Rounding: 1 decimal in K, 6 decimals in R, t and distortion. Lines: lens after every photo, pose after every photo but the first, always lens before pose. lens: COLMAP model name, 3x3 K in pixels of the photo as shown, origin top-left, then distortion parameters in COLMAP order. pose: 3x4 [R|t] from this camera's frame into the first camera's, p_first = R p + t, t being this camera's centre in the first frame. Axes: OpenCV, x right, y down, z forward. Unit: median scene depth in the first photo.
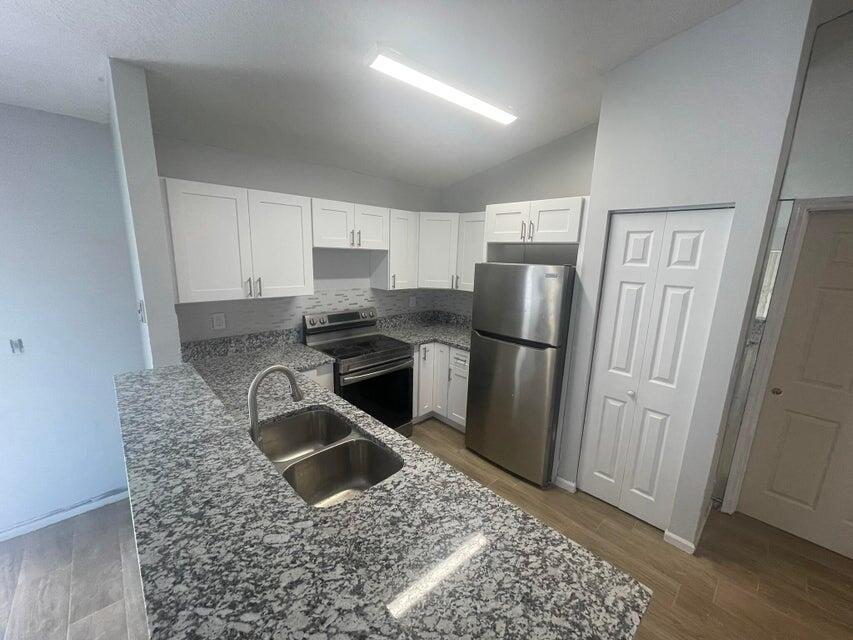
lens RADIAL K [[343.6, 0, 425.5], [0, 343.6, 322.9], [0, 0, 1]] dist [0.000675, 0.000568]
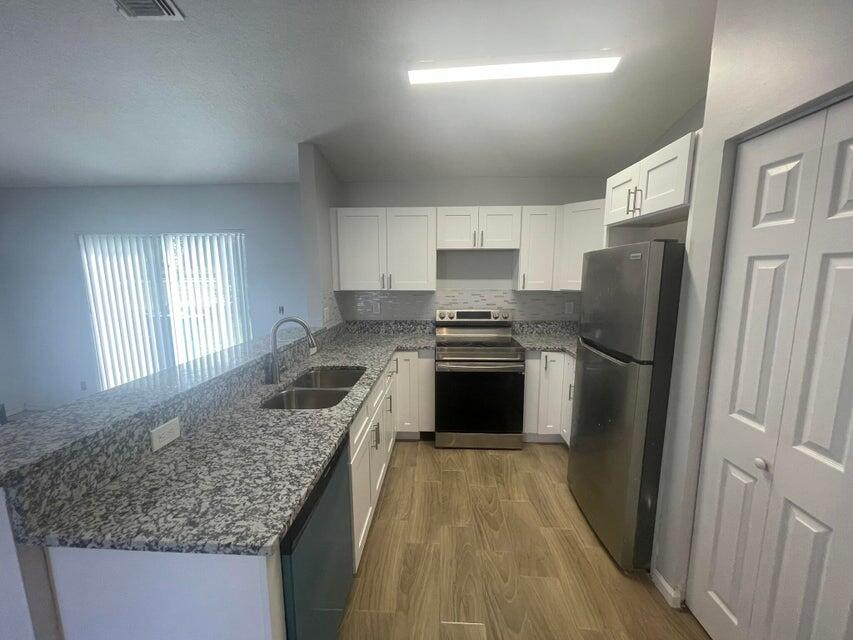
lens RADIAL K [[343.6, 0, 425.5], [0, 343.6, 322.9], [0, 0, 1]] dist [0.000675, 0.000568]
pose [[0.689819, 0.073896, -0.720201, 0.634549], [-0.123010, 0.992276, -0.016009, 0.063517], [0.713455, 0.099635, 0.693581, 0.244122]]
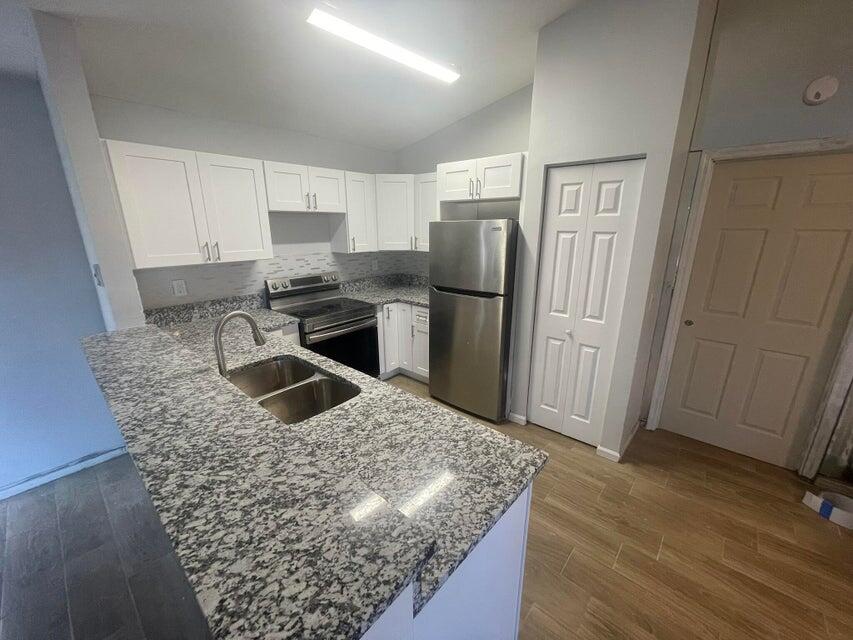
lens RADIAL K [[344.7, 0, 425.1], [0, 344.7, 323.3], [0, 0, 1]] dist [0.001279, 0.000366]
pose [[0.995872, -0.055463, 0.071851, 0.051454], [0.049623, 0.995506, 0.080657, 0.064662], [-0.076002, -0.076758, 0.994149, -0.090750]]
